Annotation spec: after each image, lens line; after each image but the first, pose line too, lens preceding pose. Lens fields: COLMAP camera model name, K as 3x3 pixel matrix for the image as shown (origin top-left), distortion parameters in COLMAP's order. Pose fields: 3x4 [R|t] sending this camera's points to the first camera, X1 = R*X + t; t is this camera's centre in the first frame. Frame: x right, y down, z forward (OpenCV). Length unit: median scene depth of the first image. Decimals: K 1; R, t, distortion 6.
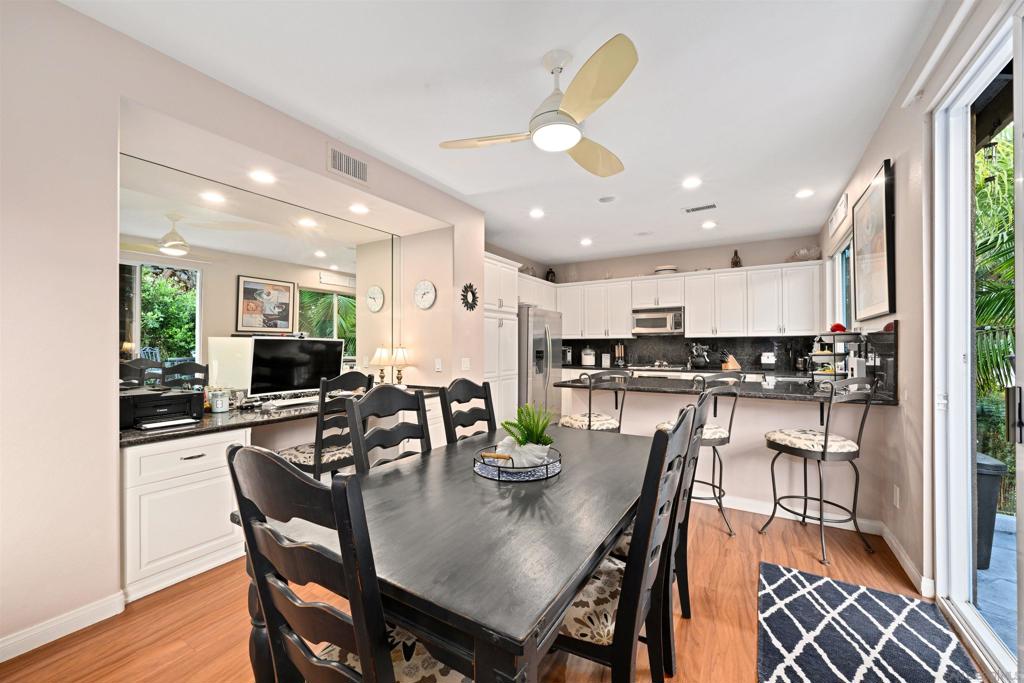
lens RADIAL K [[399.3, 0, 515.1], [0, 399.3, 345.2], [0, 0, 1]] dist [-0.000482, 0.000025]
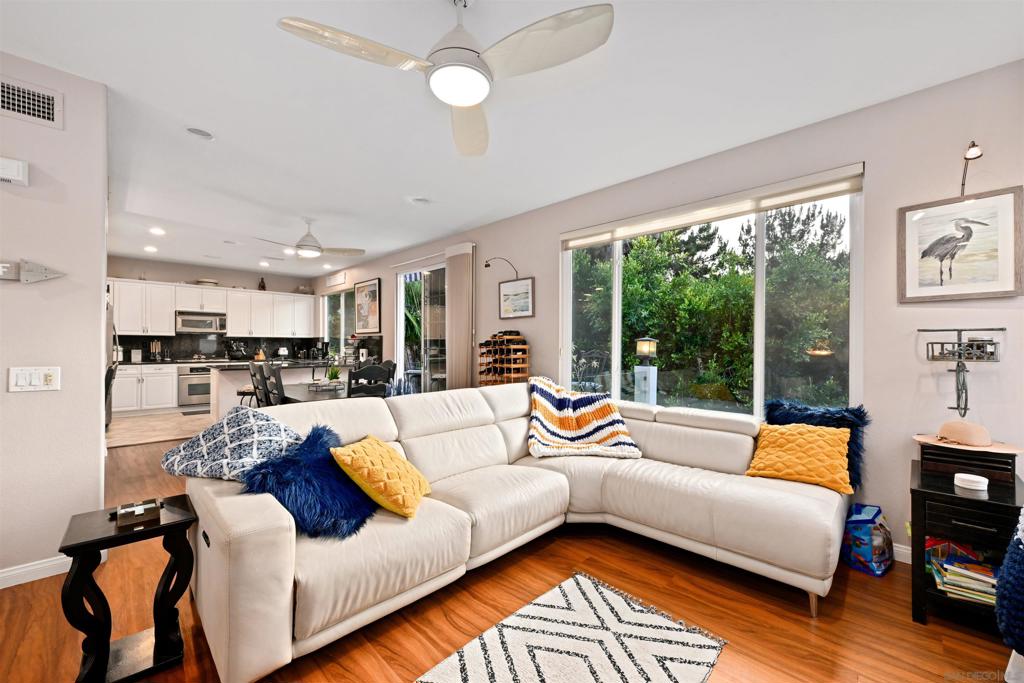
lens RADIAL K [[405.1, 0, 515.4], [0, 405.1, 346.7], [0, 0, 1]] dist [0.000634, 0.000295]
pose [[0.227662, -0.001563, 0.973739, -0.725123], [-0.011387, 0.999926, 0.004268, -0.002760], [-0.973674, -0.012059, 0.227627, -0.260877]]
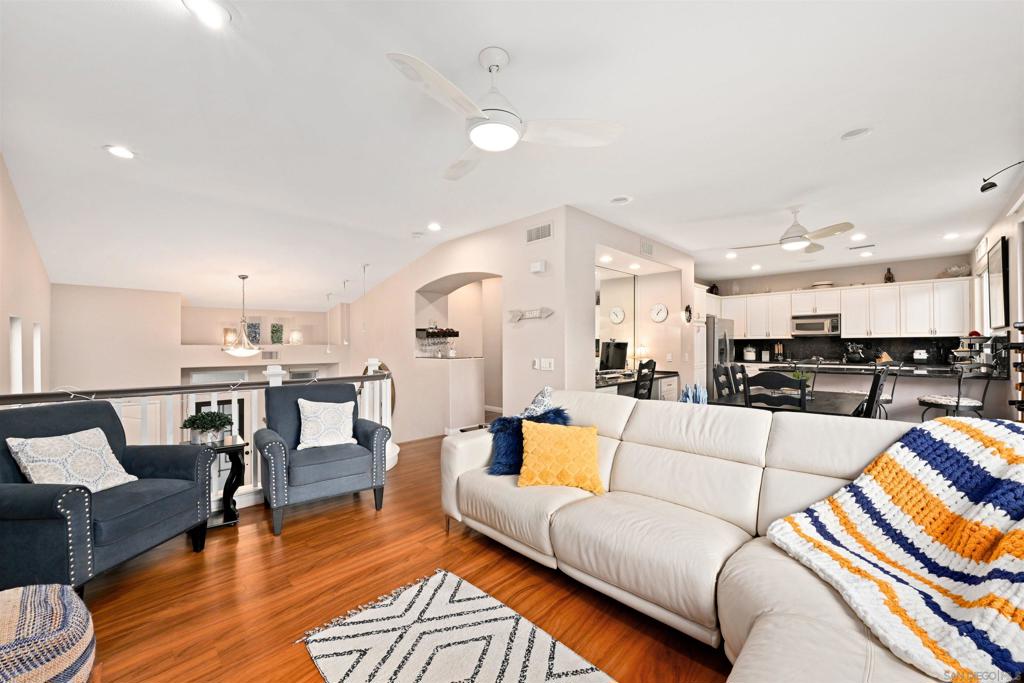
lens RADIAL K [[399.3, 0, 515.1], [0, 399.3, 345.2], [0, 0, 1]] dist [-0.000482, 0.000025]
pose [[0.974025, -0.002082, -0.226432, -0.322753], [0.003228, 0.999984, 0.004692, -0.006617], [0.226419, -0.005301, 0.974016, -0.511663]]
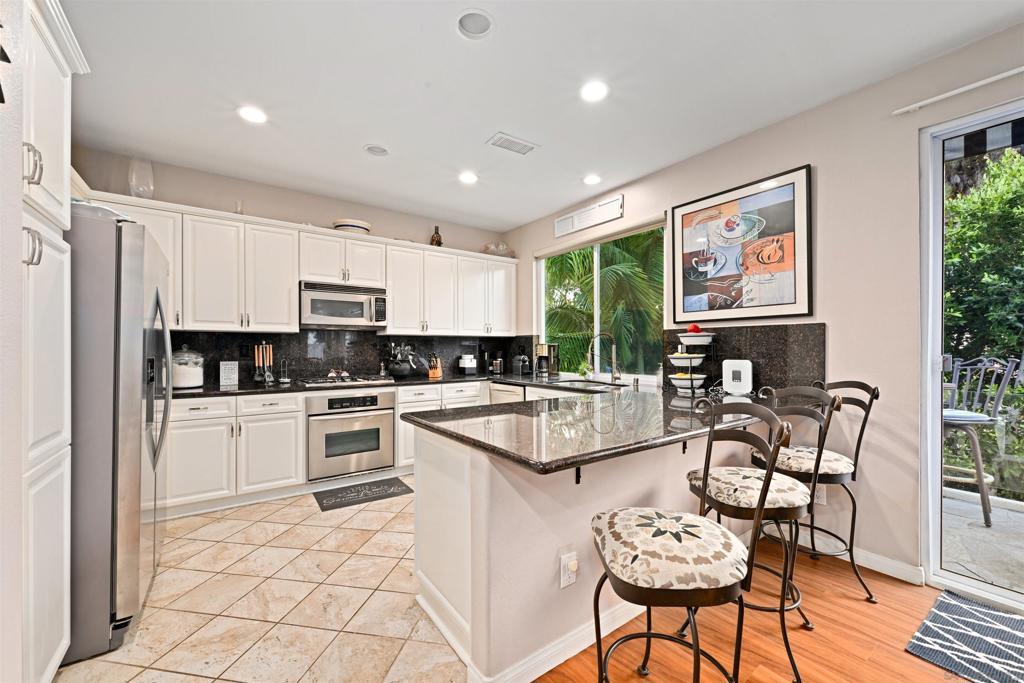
lens RADIAL K [[405.1, 0, 515.4], [0, 405.1, 346.7], [0, 0, 1]] dist [0.000634, 0.000295]
pose [[0.381602, 0.002105, 0.924324, -0.137999], [-0.005242, 0.999986, -0.000114, 0.000696], [-0.924312, -0.004802, 0.381608, 0.581406]]
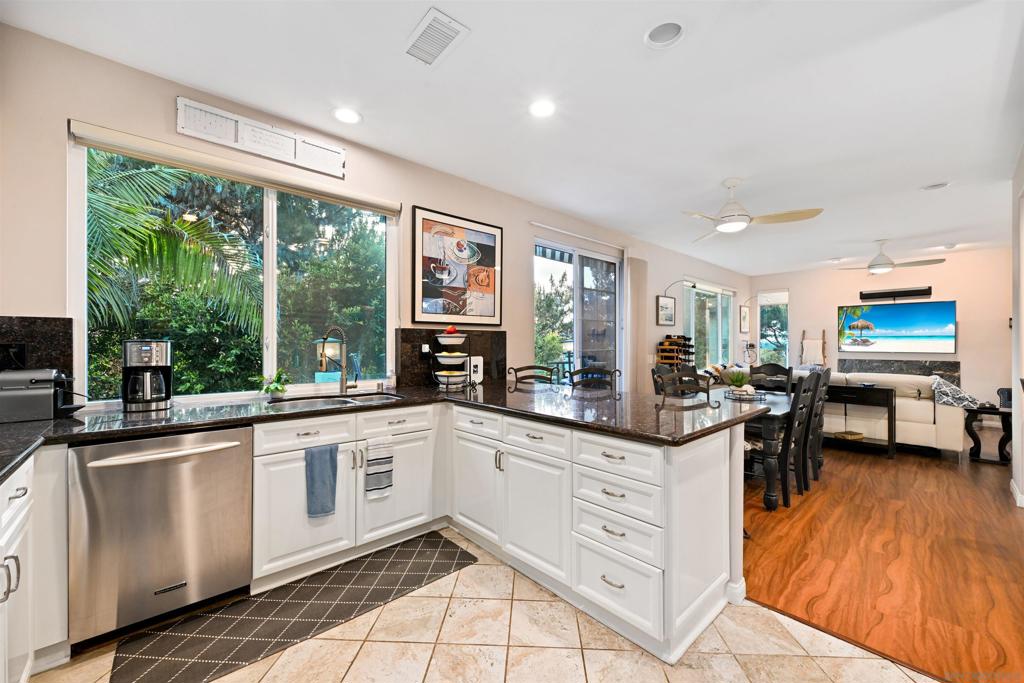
lens RADIAL K [[399.3, 0, 515.1], [0, 399.3, 345.2], [0, 0, 1]] dist [-0.000482, 0.000025]
pose [[-0.961152, -0.002252, 0.276010, 0.200419], [-0.002745, 0.999995, -0.001401, -0.001570], [-0.276006, -0.002104, -0.961154, 1.117190]]
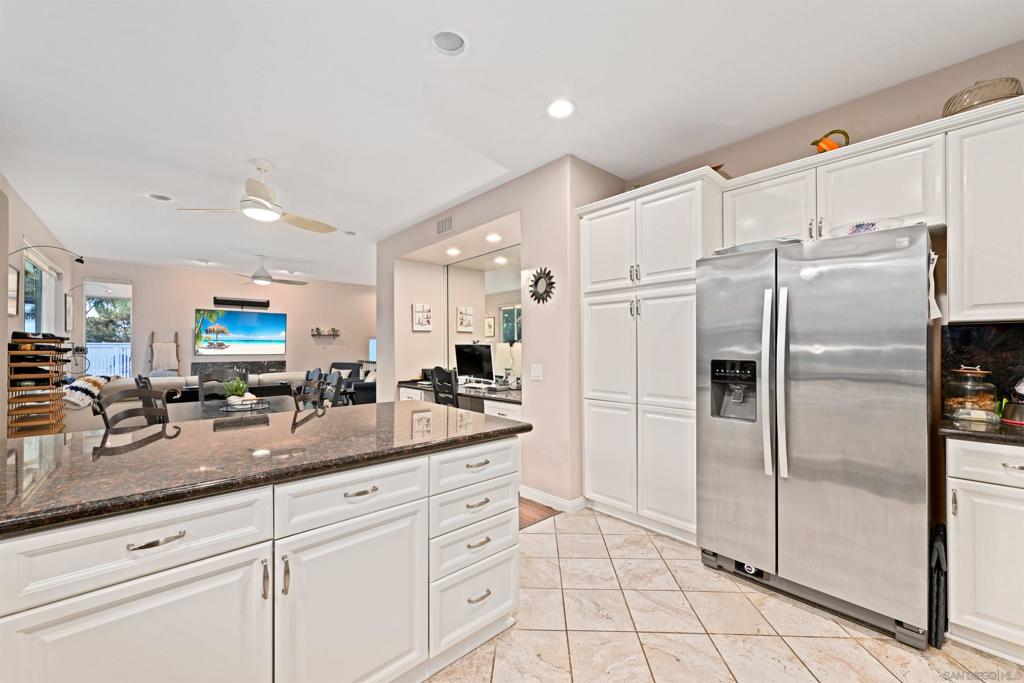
lens RADIAL K [[399.3, 0, 515.1], [0, 399.3, 345.2], [0, 0, 1]] dist [-0.000482, 0.000025]
pose [[-0.277388, -0.006075, -0.960739, 0.493191], [0.006236, 0.999948, -0.008123, -0.000347], [0.960738, -0.008245, -0.277336, 0.900626]]
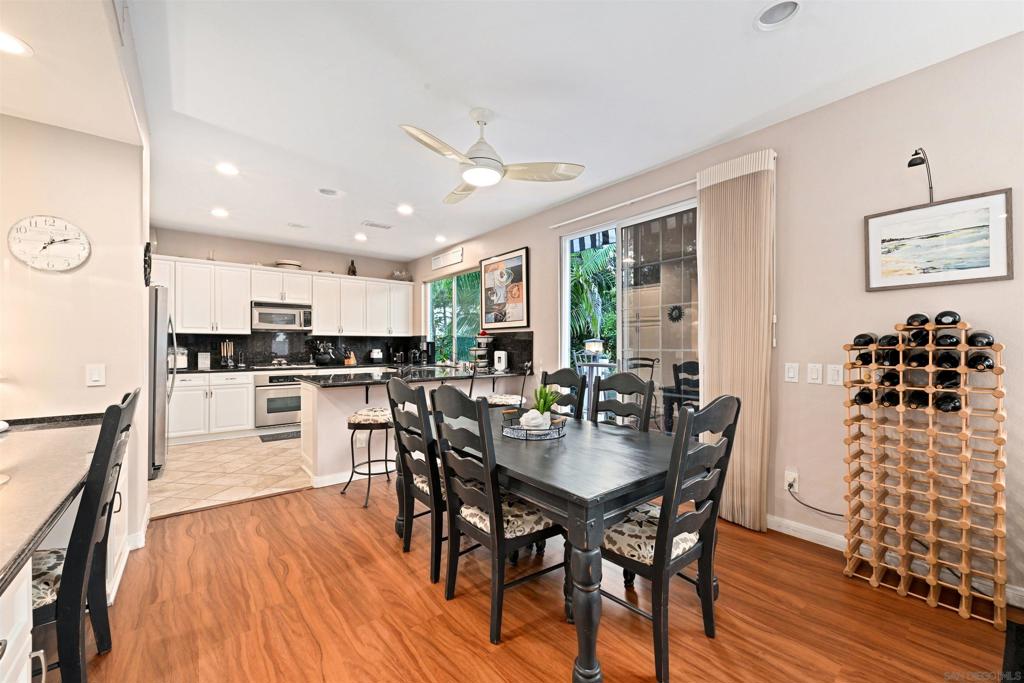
lens RADIAL K [[399.3, 0, 515.1], [0, 399.3, 345.2], [0, 0, 1]] dist [-0.000482, 0.000025]
pose [[0.330108, 0.000650, 0.943943, -0.398926], [-0.006716, 0.999976, 0.001660, 0.001061], [-0.943919, -0.006888, 0.330104, 0.188876]]
